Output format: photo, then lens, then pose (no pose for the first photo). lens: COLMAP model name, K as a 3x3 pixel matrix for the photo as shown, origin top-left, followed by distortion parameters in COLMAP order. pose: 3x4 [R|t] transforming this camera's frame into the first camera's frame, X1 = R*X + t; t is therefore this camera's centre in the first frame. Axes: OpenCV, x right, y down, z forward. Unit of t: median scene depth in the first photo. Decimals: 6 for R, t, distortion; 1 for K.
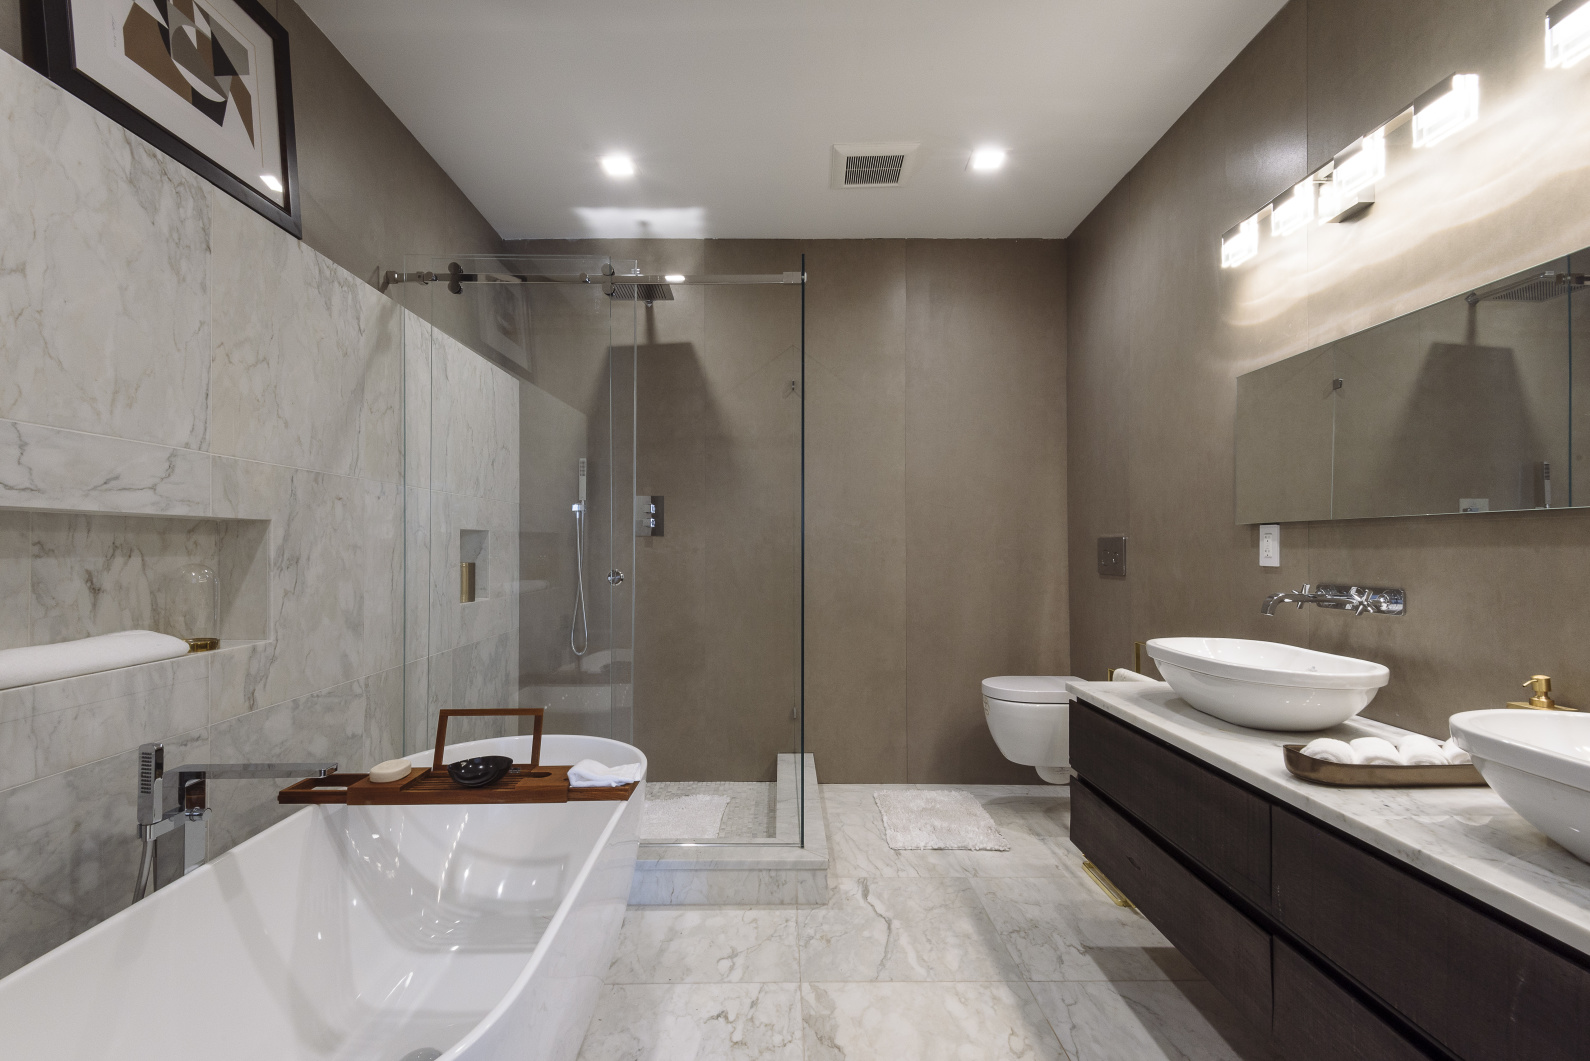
lens RADIAL K [[733.4, 0, 791.6], [0, 733.4, 539.4], [0, 0, 1]] dist [-0.000771, -0.000086]
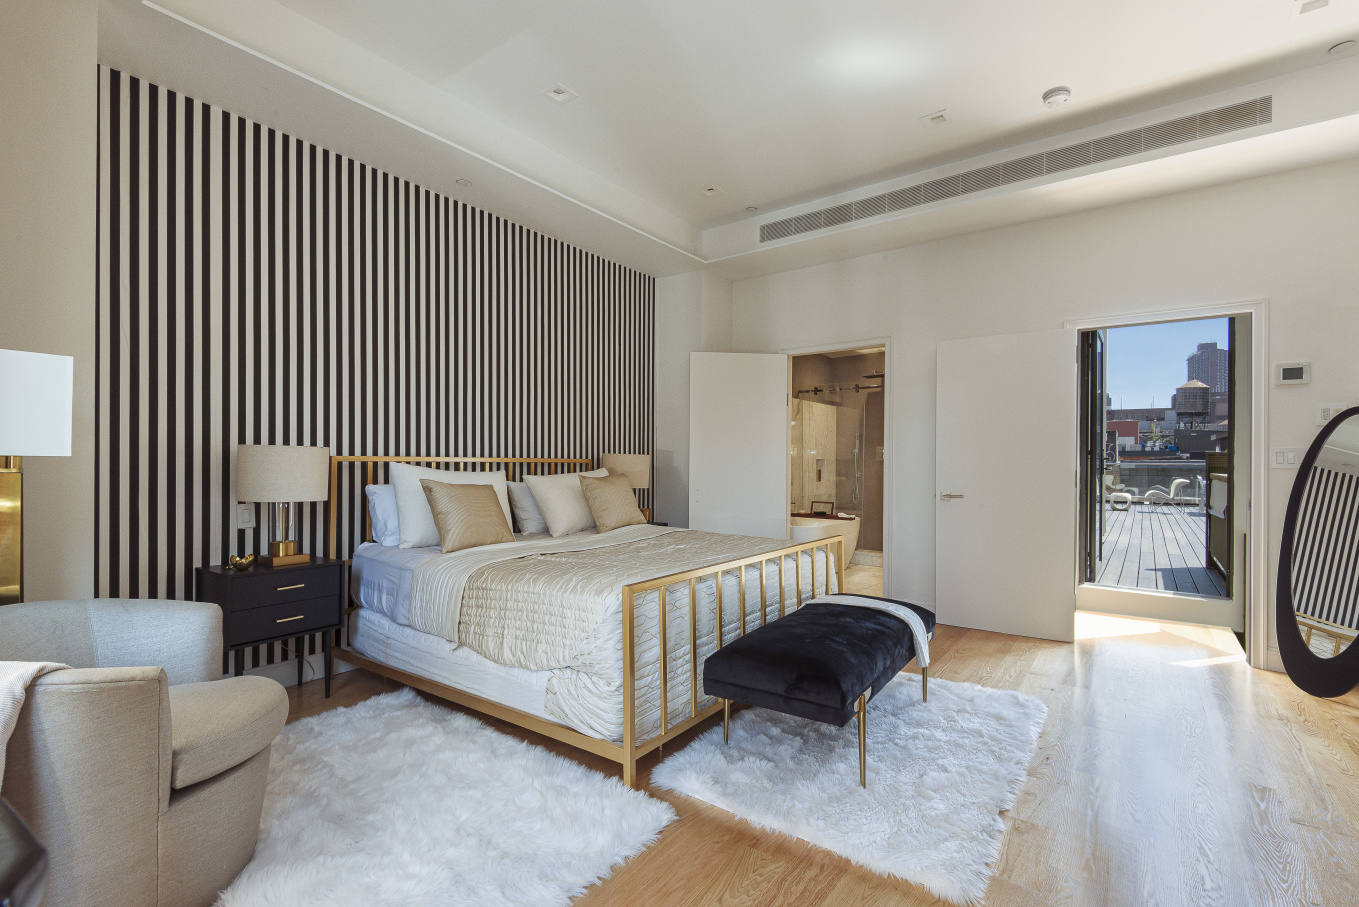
lens RADIAL K [[626.9, 0, 680.2], [0, 626.9, 457.6], [0, 0, 1]] dist [-0.000771, -0.000086]
pose [[0.800938, 0.007667, -0.598698, 0.643384], [-0.005368, 0.999970, 0.005623, -0.030428], [0.598723, -0.001290, 0.800955, -1.404835]]
